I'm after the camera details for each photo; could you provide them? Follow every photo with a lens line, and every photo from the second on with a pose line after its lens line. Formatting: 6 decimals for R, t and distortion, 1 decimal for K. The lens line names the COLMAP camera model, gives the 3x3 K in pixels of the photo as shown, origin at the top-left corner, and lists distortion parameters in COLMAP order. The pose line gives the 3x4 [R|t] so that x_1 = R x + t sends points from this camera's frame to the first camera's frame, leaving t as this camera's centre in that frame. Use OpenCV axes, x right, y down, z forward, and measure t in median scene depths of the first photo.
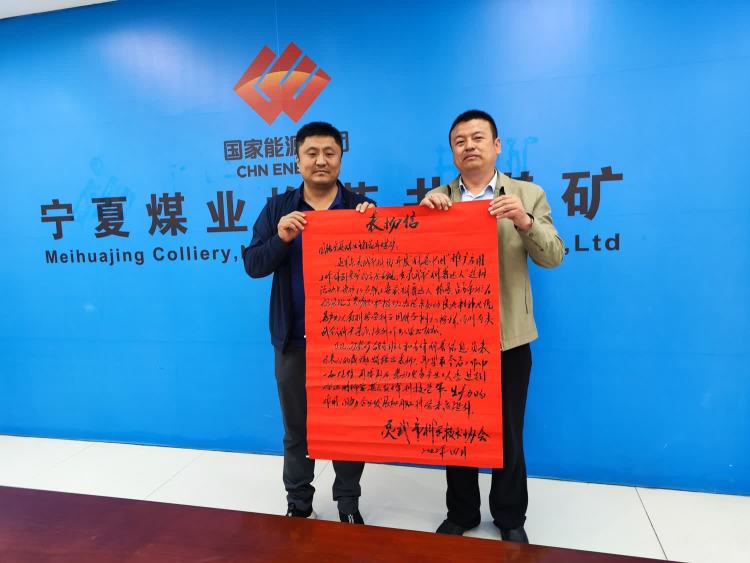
lens RADIAL K [[525.0, 0, 368.7], [0, 525.0, 284.6], [0, 0, 1]] dist [0.038601, -0.004710]
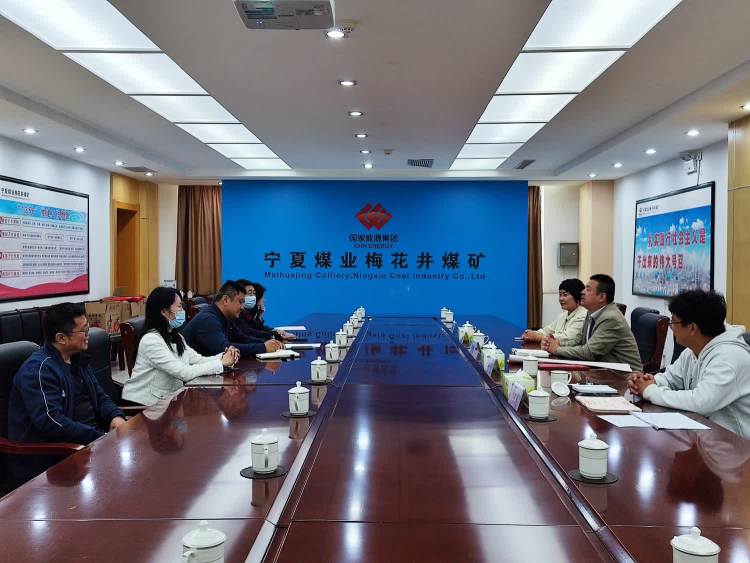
lens RADIAL K [[525.0, 0, 375.7], [0, 525.0, 280.1], [0, 0, 1]] dist [0.038601, -0.004710]
pose [[0.978534, 0.041887, 0.201784, -0.840295], [-0.022970, 0.995194, -0.095193, 0.267076], [-0.204802, 0.088515, 0.974793, -2.029603]]
